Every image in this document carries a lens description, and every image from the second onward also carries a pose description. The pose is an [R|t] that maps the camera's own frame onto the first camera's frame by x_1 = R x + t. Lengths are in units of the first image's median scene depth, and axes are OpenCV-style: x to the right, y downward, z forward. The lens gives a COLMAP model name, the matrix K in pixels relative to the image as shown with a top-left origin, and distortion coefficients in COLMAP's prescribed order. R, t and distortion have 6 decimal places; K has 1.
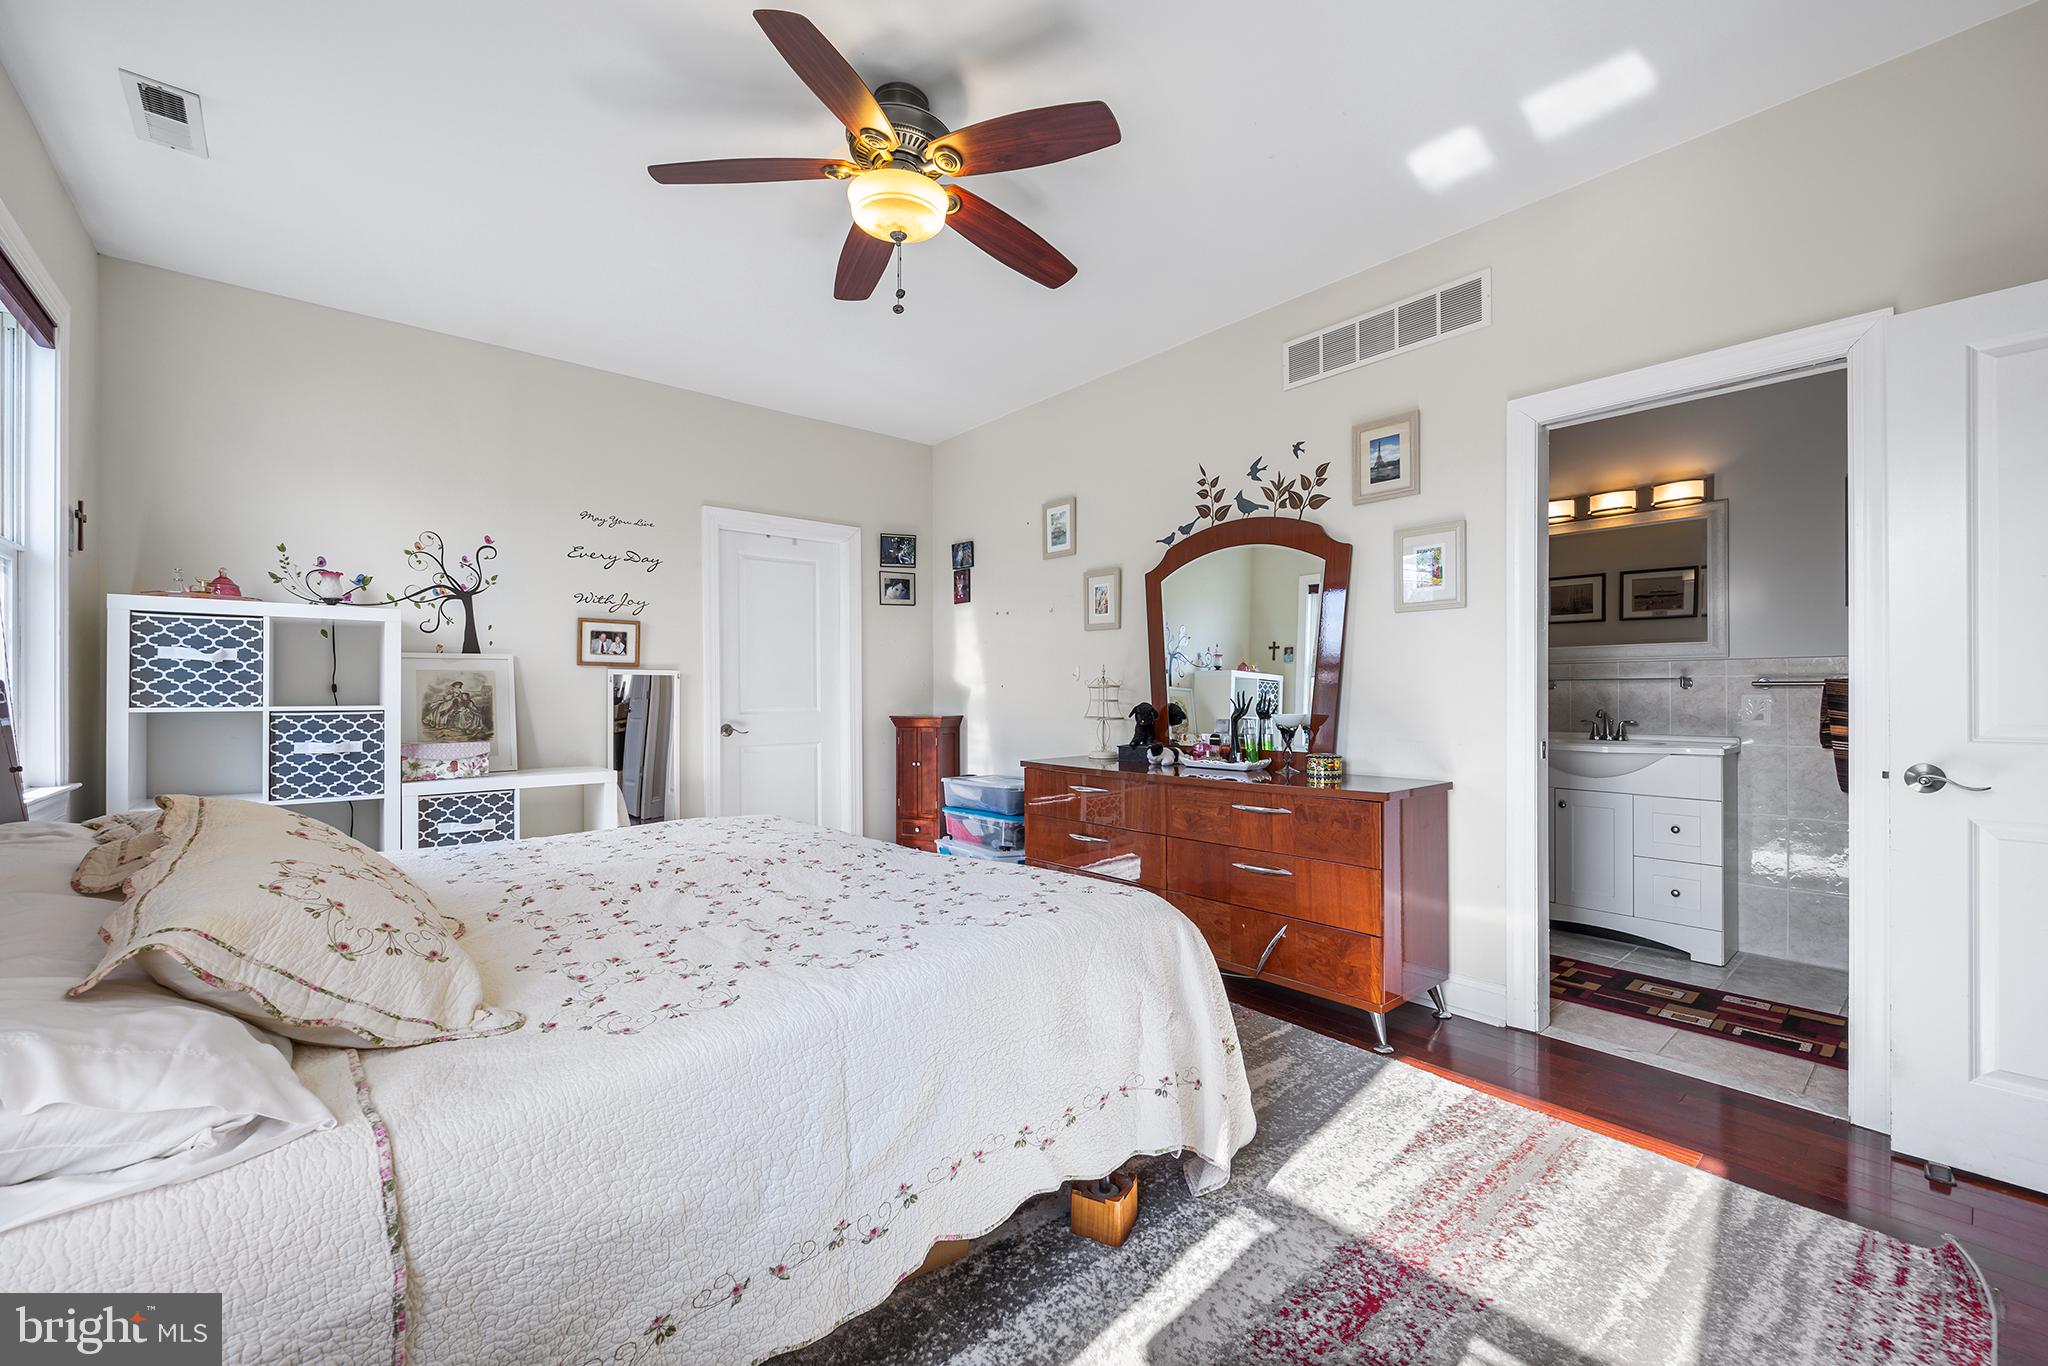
lens RADIAL K [[840.0, 0, 1023.6], [0, 840.0, 693.0], [0, 0, 1]] dist [-0.002225, -0.000059]
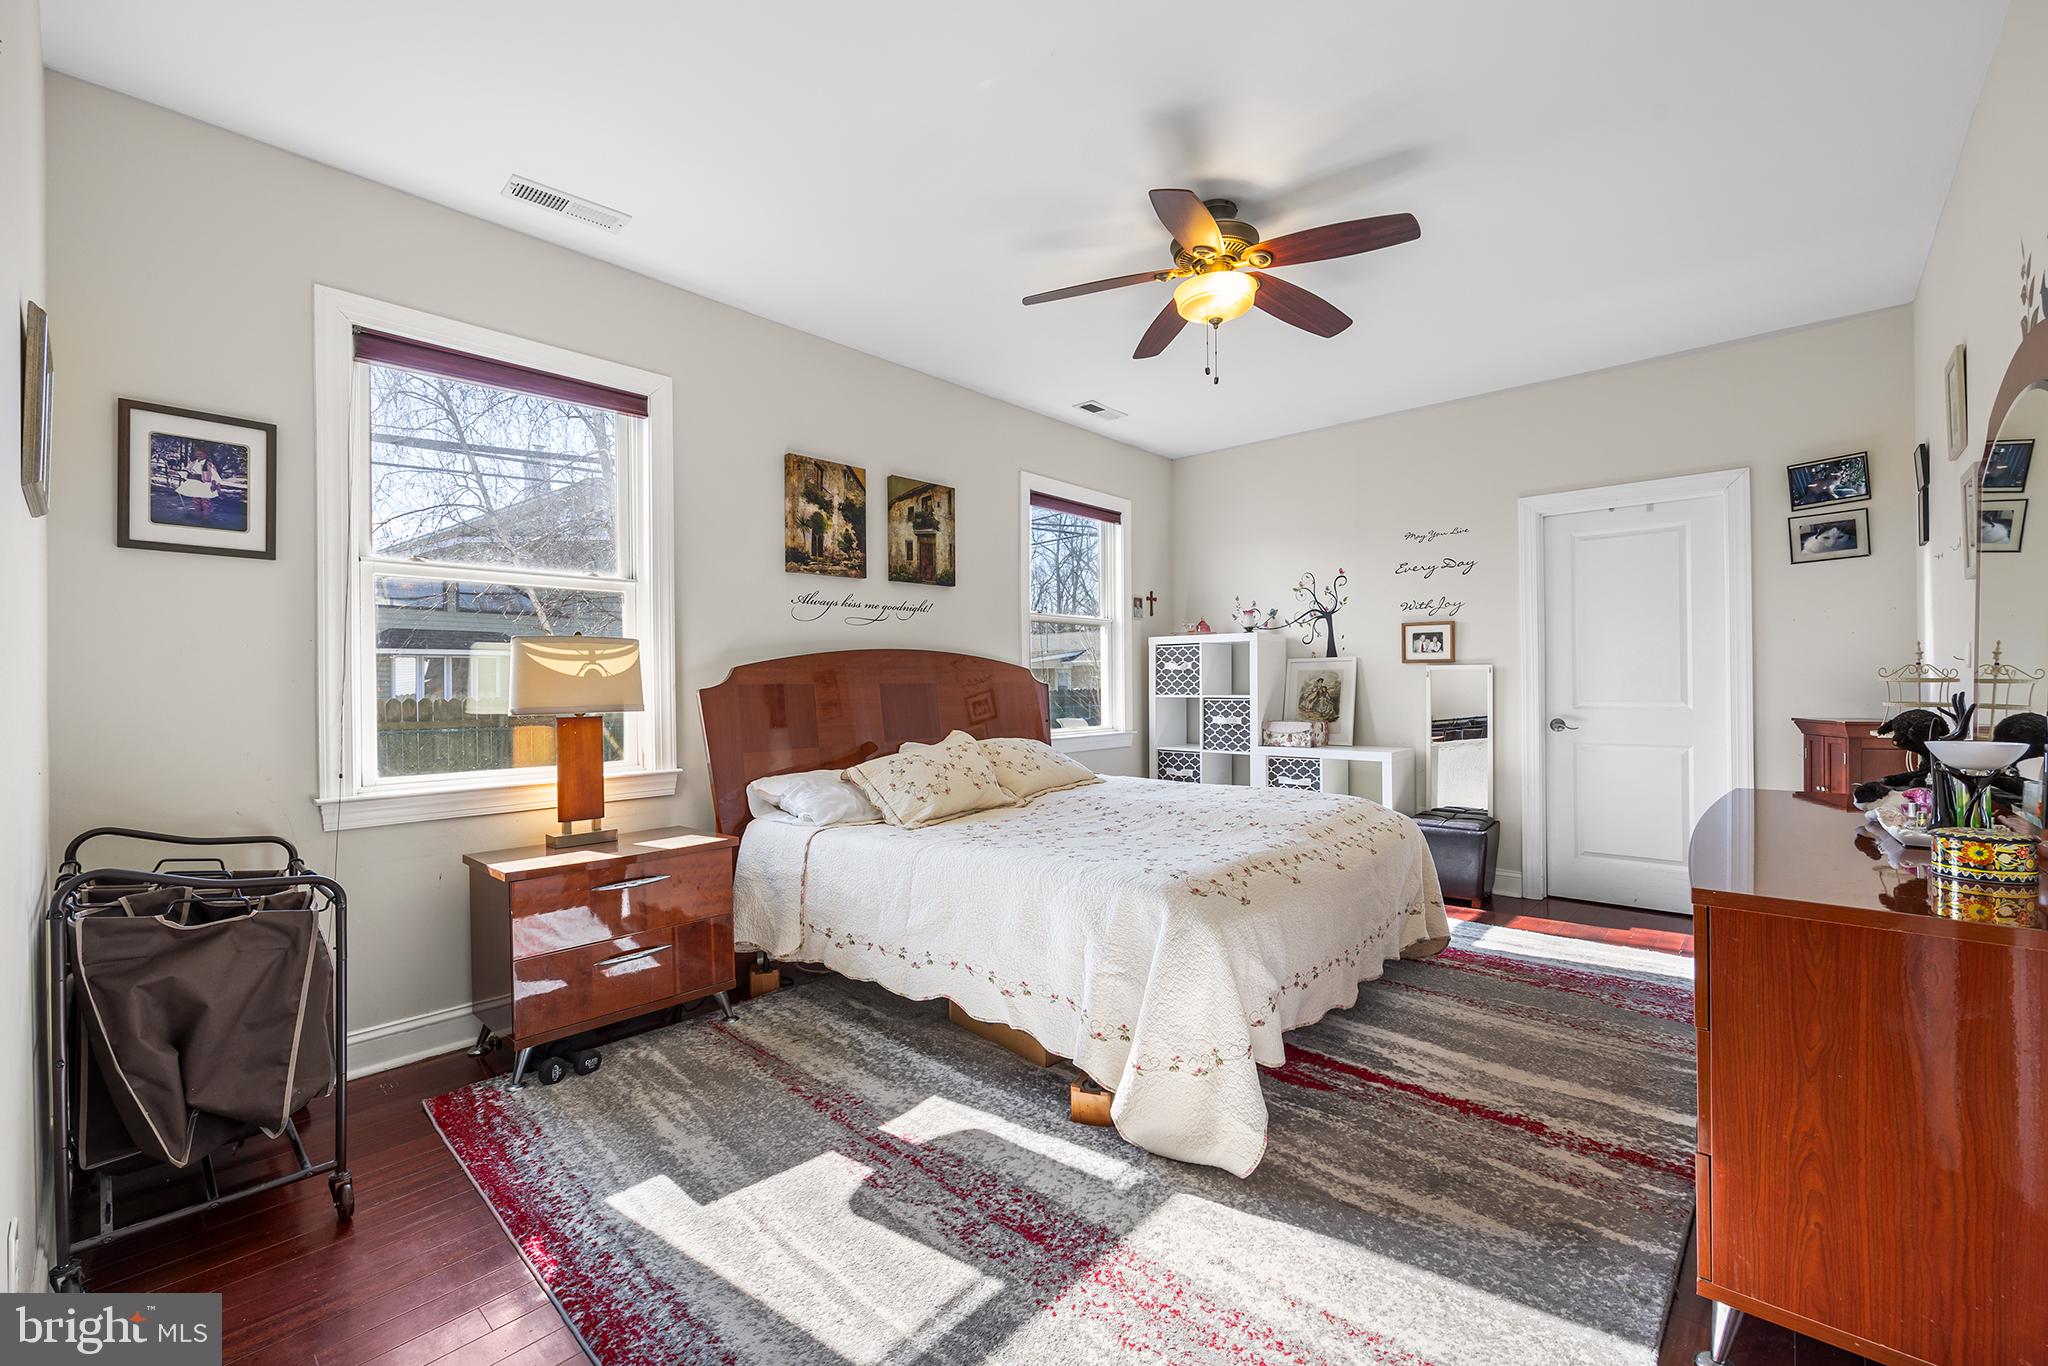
lens RADIAL K [[840.0, 0, 1030.4], [0, 840.0, 687.8], [0, 0, 1]] dist [-0.002225, -0.000059]
pose [[0.120139, 0.008395, -0.992722, 0.704057], [0.008083, 0.999923, 0.009434, -0.016033], [0.992724, -0.009157, 0.120061, 0.391621]]
